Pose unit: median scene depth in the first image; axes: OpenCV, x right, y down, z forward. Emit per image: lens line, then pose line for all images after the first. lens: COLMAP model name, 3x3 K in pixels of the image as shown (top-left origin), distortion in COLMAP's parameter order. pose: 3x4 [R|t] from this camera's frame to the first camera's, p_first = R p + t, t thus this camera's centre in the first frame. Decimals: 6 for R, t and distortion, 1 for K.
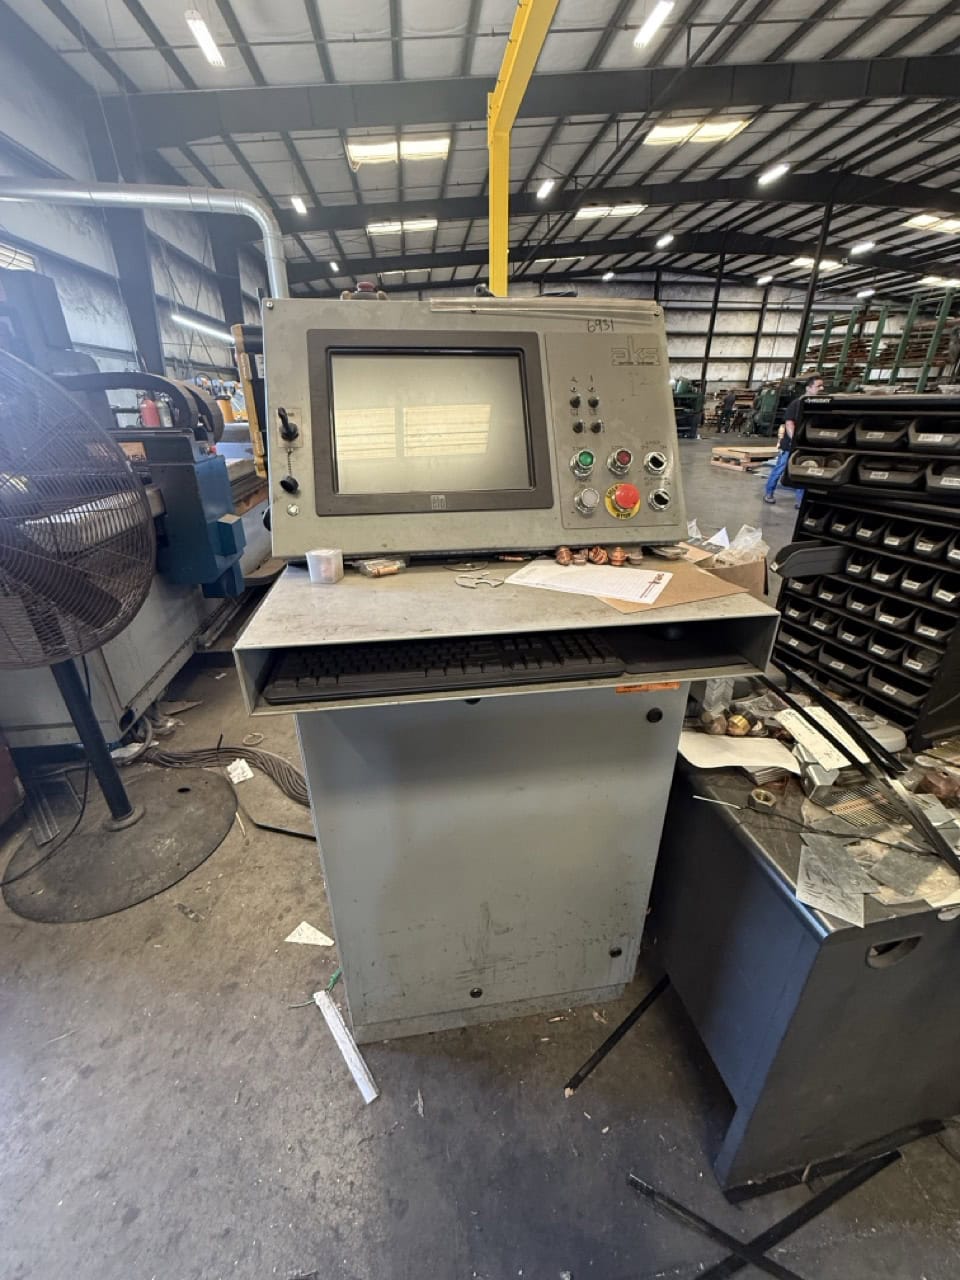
lens RADIAL K [[511.1, 0, 477.0], [0, 511.1, 636.5], [0, 0, 1]] dist [0.000948, -0.000123]
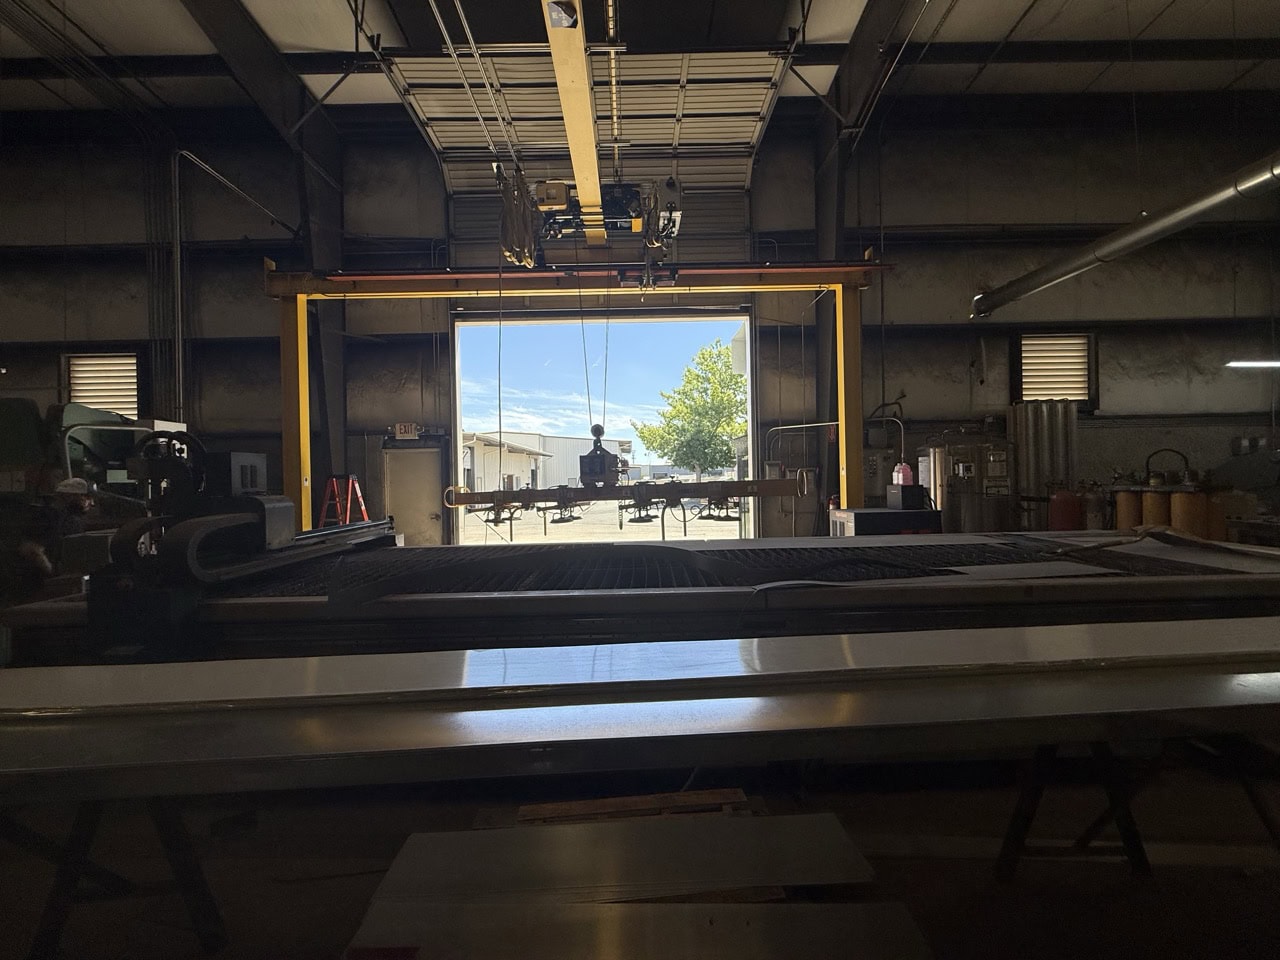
lens RADIAL K [[511.1, 0, 635.6], [0, 511.1, 479.4], [0, 0, 1]] dist [0.000948, -0.000123]
pose [[-0.109811, 0.012180, -0.993878, 0.060932], [-0.400105, 0.914792, 0.055417, -0.148979], [0.909867, 0.403741, -0.095581, 0.283394]]
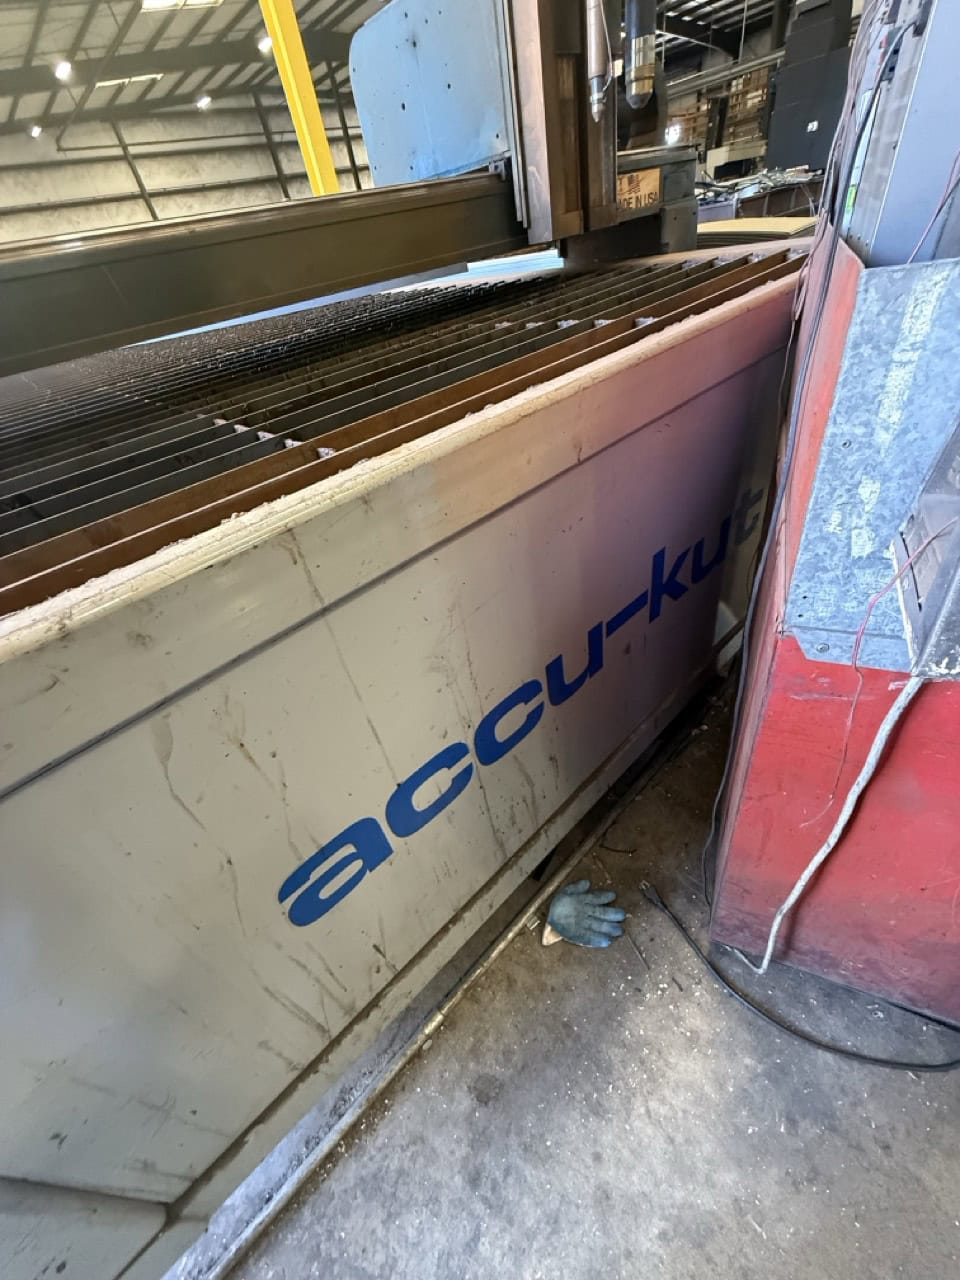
lens RADIAL K [[511.1, 0, 480.8], [0, 511.1, 643.3], [0, 0, 1]] dist [0.000948, -0.000123]
pose [[0.798499, -0.468839, 0.377609, -0.180031], [0.389261, 0.880602, 0.270216, -0.012637], [-0.459211, -0.068779, 0.885660, 0.062354]]
